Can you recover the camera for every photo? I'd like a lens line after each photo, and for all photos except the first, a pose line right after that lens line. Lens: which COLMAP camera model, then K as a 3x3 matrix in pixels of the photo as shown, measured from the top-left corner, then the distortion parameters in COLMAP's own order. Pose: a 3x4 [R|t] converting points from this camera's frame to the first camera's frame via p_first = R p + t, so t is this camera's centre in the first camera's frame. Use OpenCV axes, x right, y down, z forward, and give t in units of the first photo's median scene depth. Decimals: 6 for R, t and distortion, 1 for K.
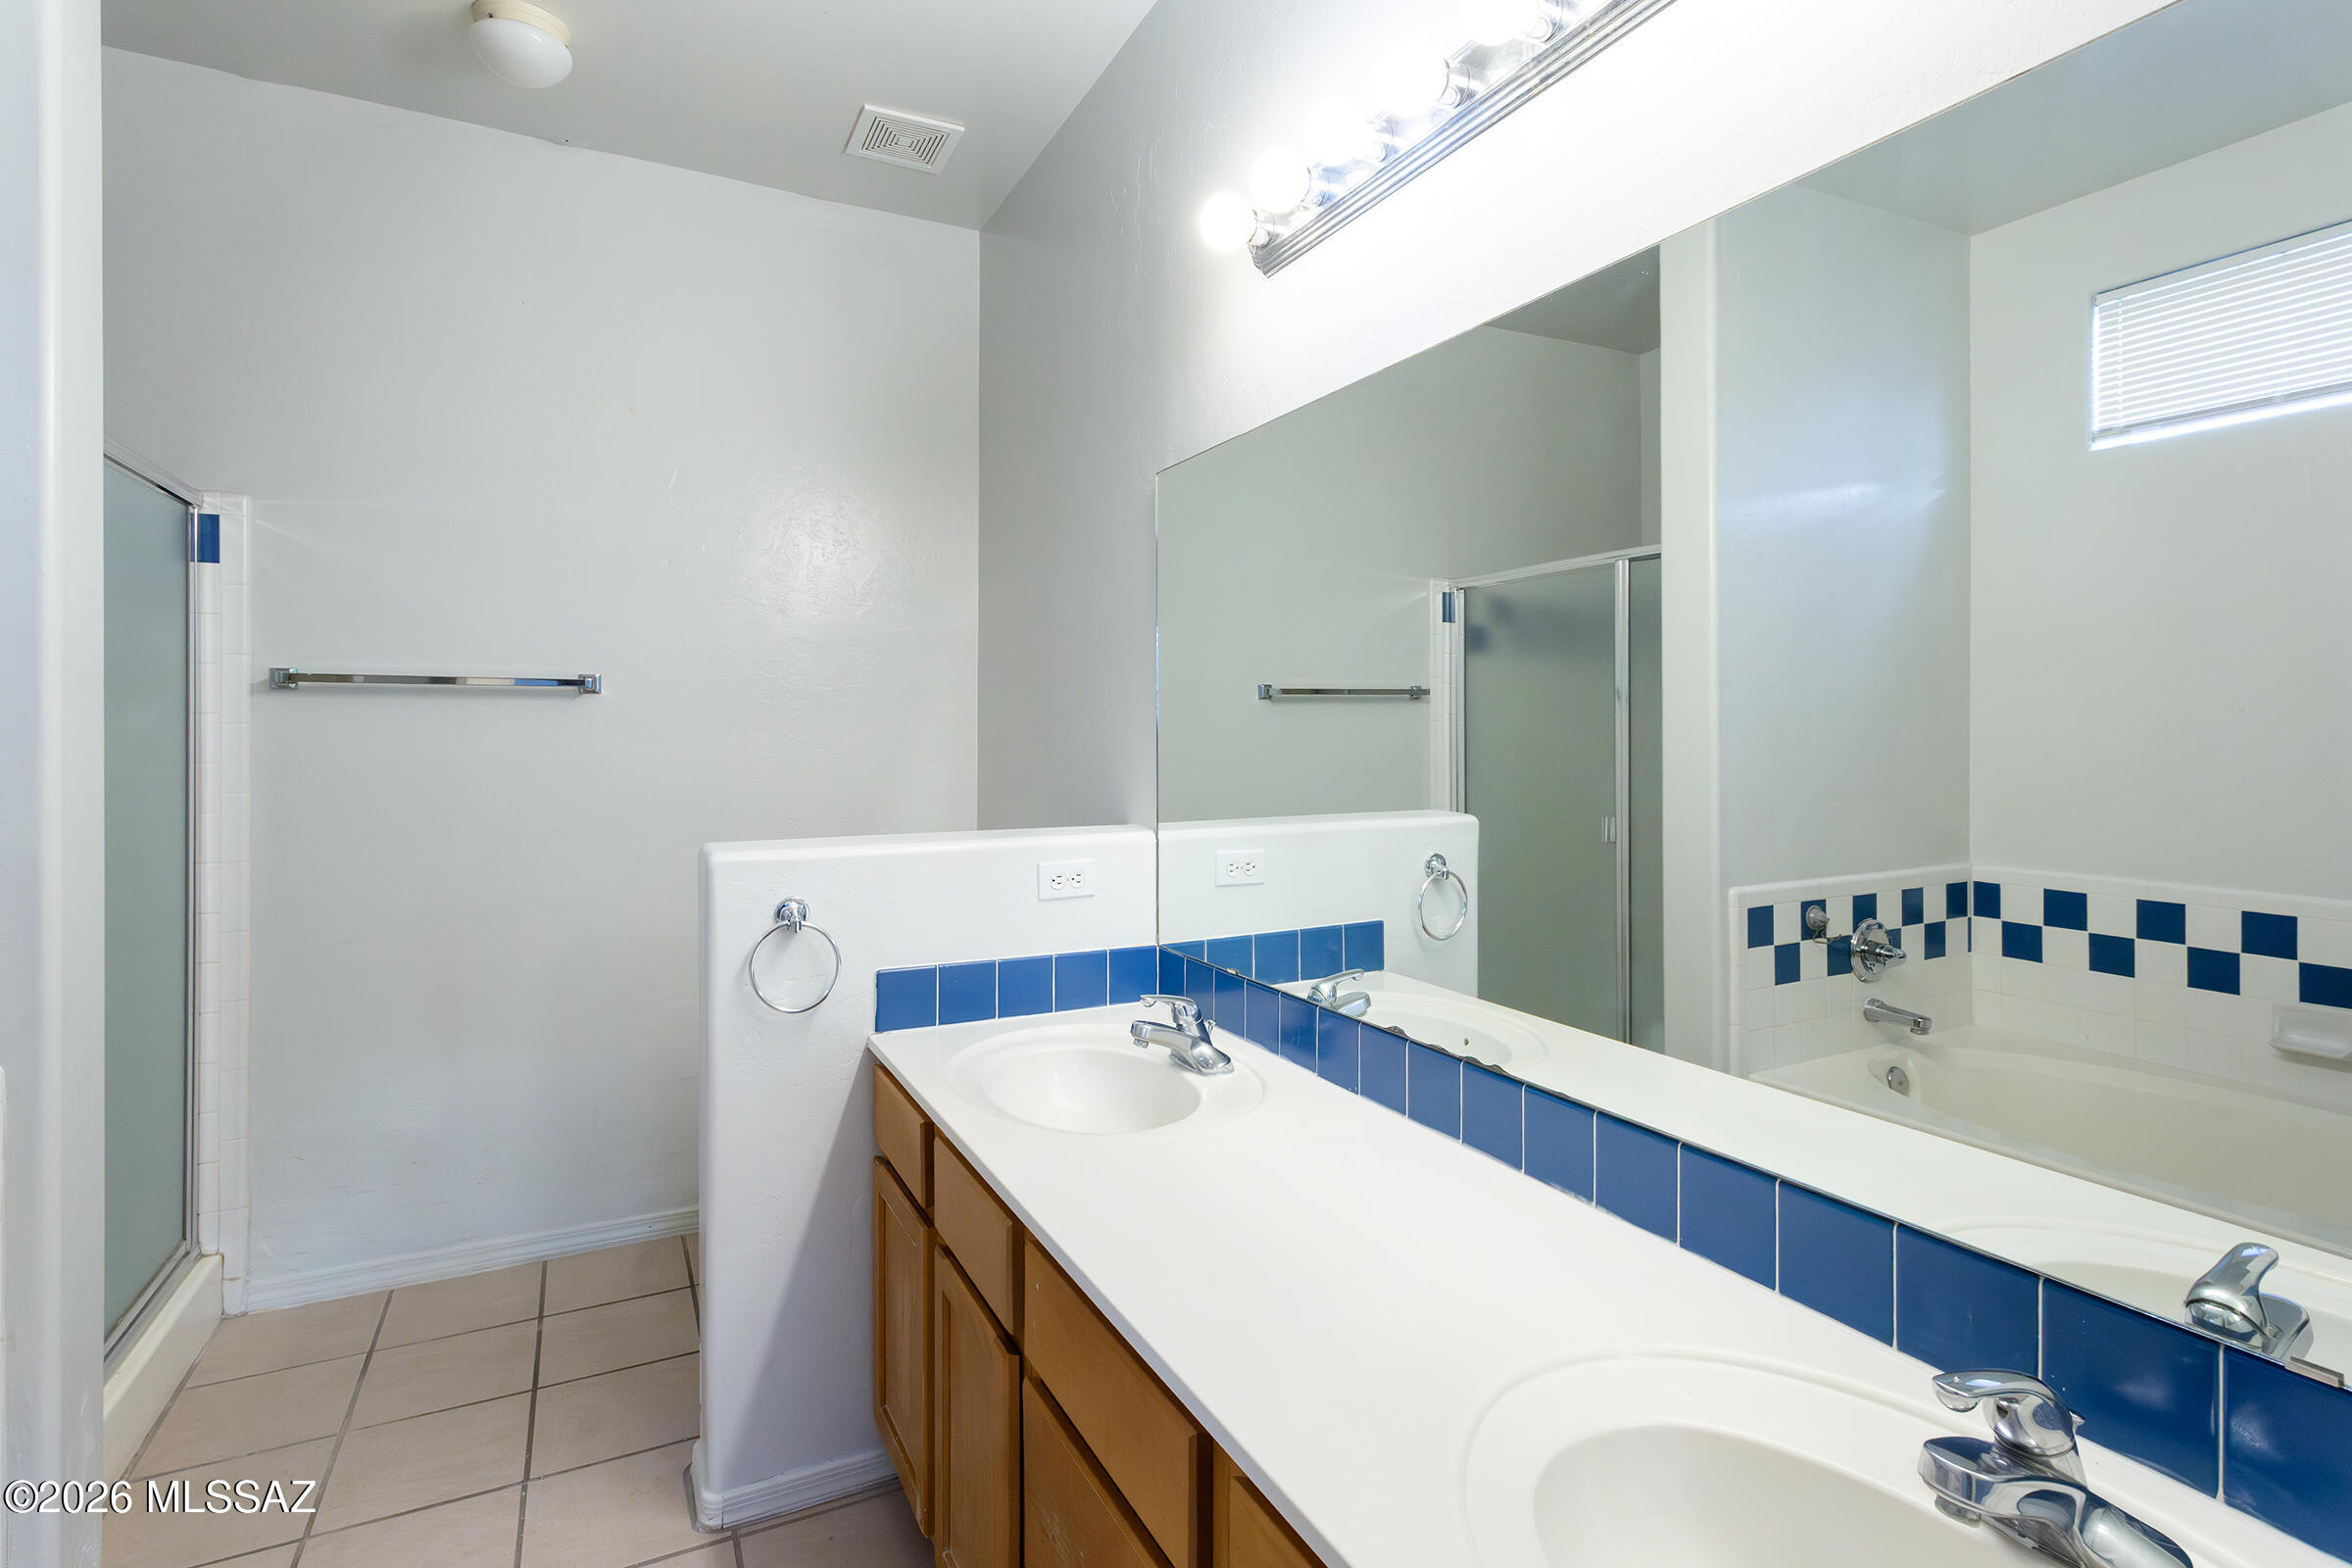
lens RADIAL K [[1153.0, 0, 1178.3], [0, 1153.0, 726.4], [0, 0, 1]] dist [0.000610, 0.000017]
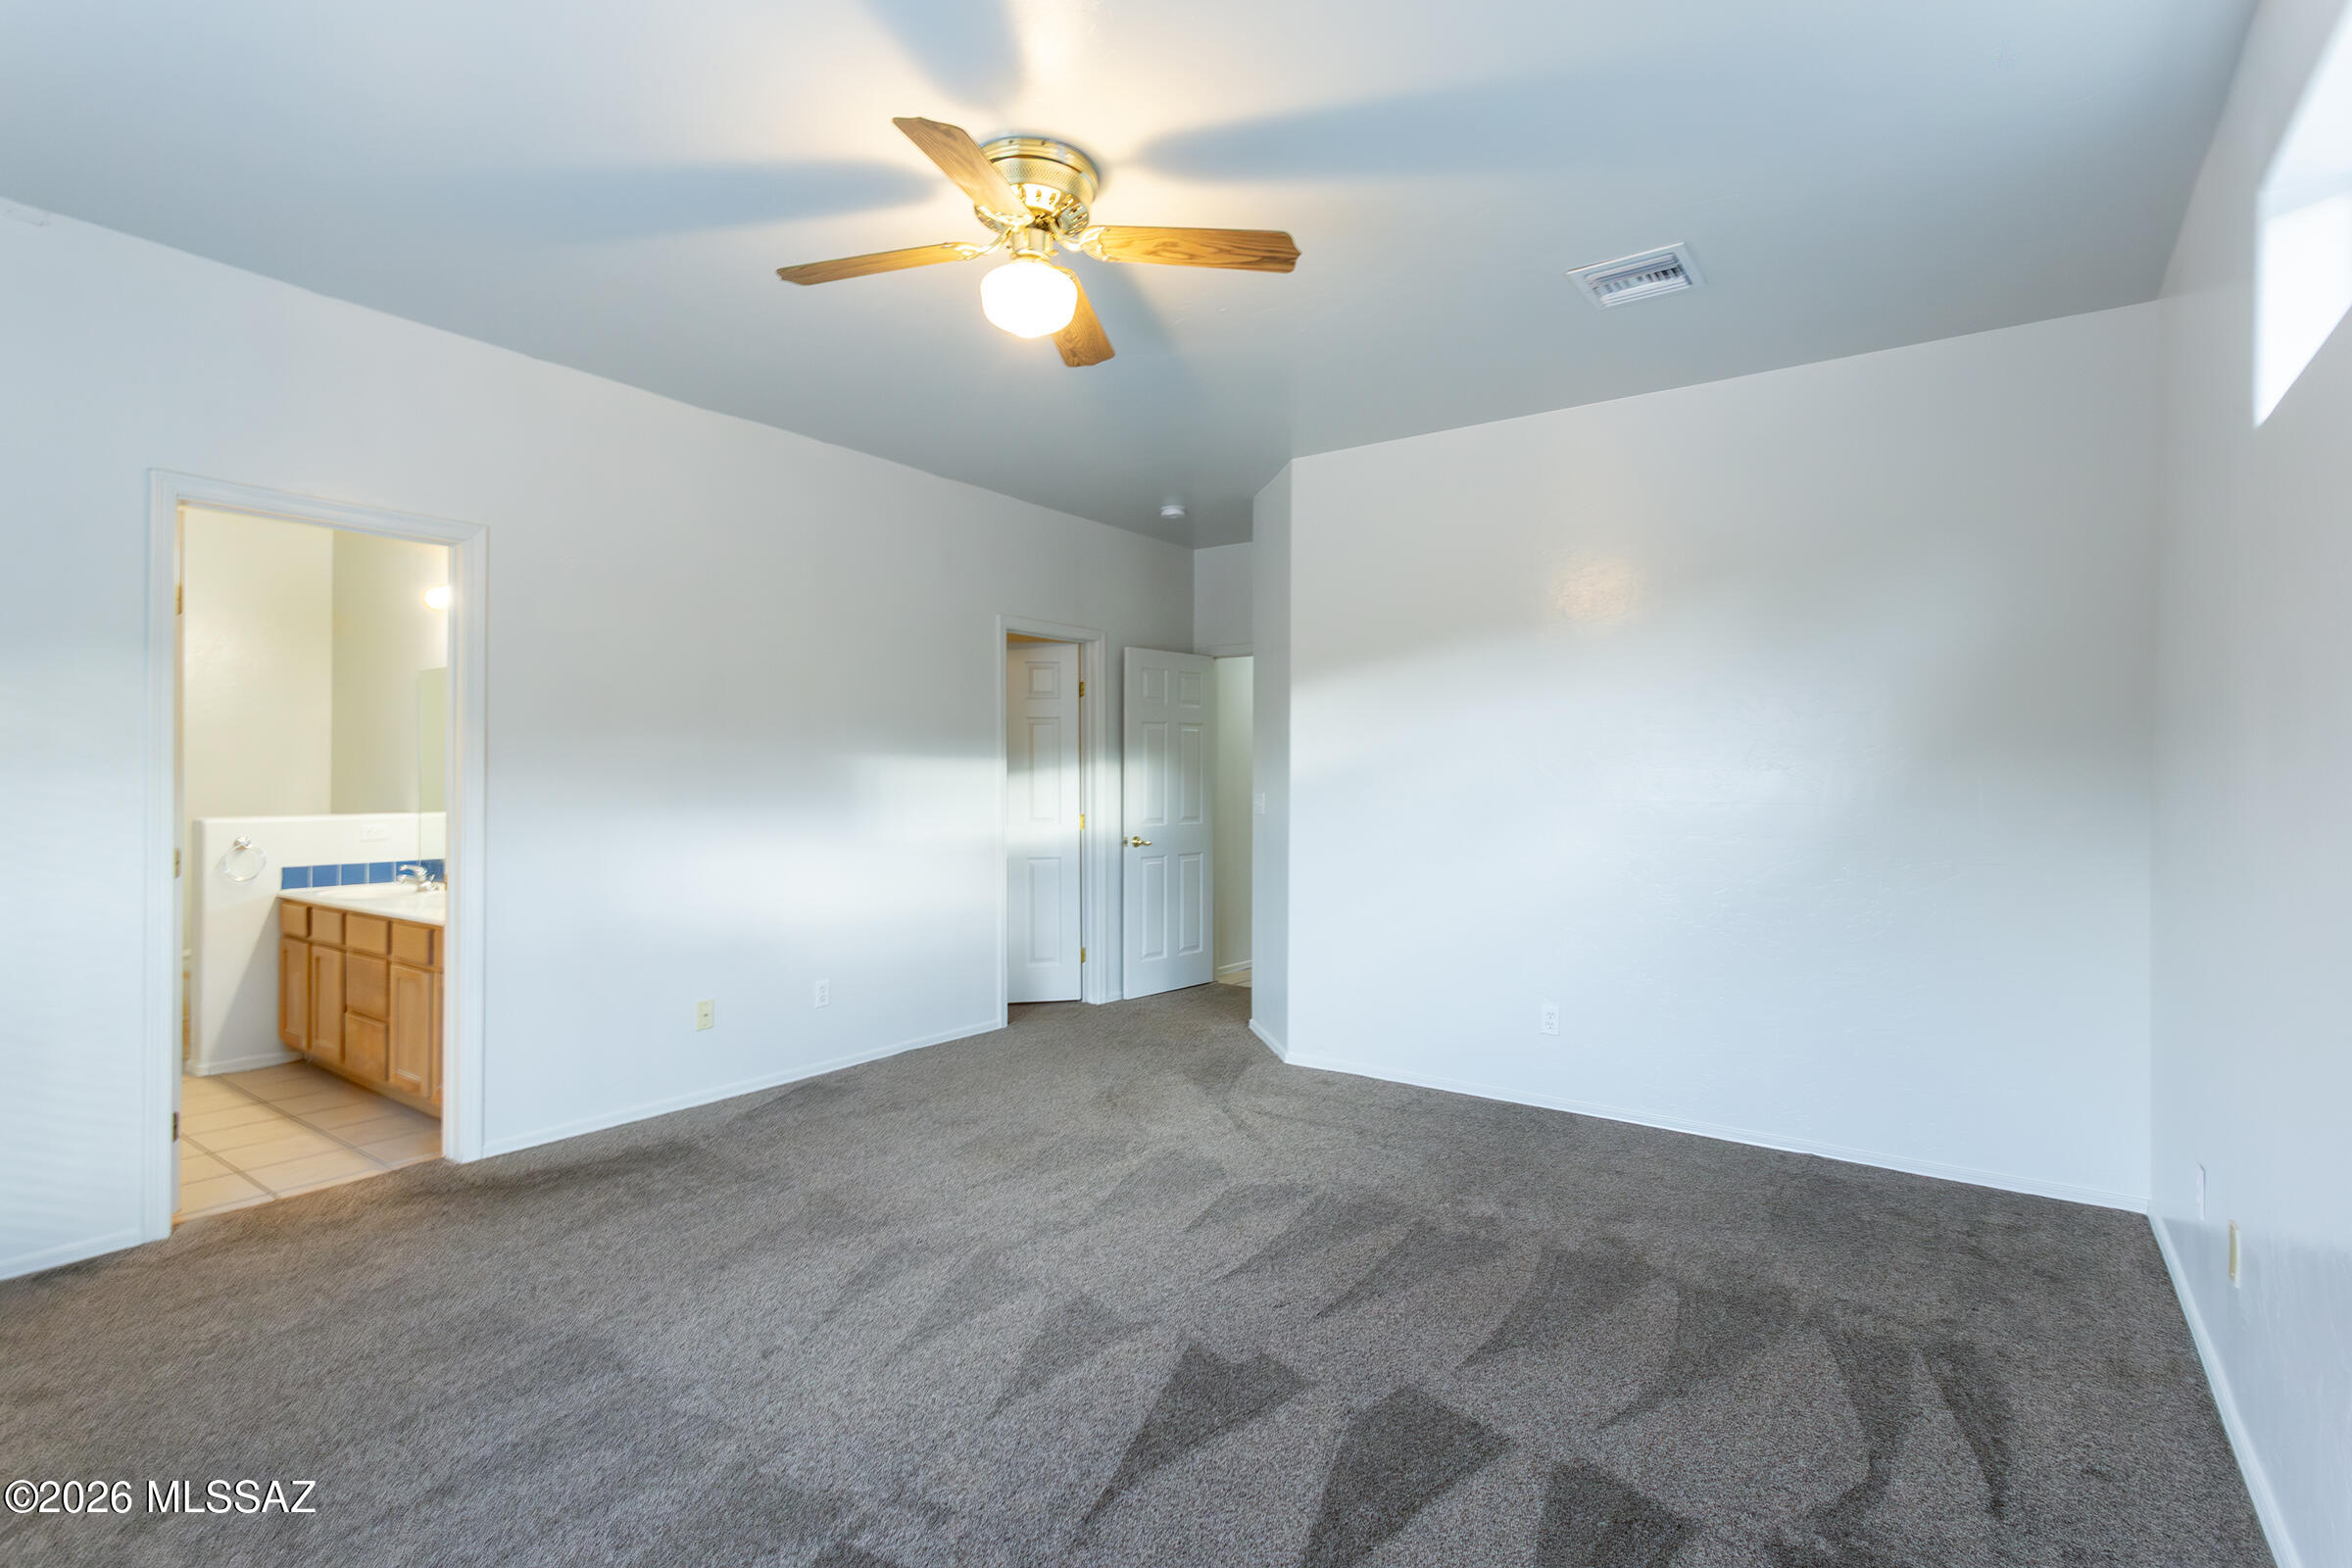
lens RADIAL K [[1118.2, 0, 1214.5], [0, 1118.2, 770.6], [0, 0, 1]] dist [0.000524, 0.000889]
pose [[0.880833, 0.004687, 0.473404, 0.402821], [-0.003693, 0.999989, -0.003030, -0.004550], [-0.473413, 0.000920, 0.880840, -2.265310]]
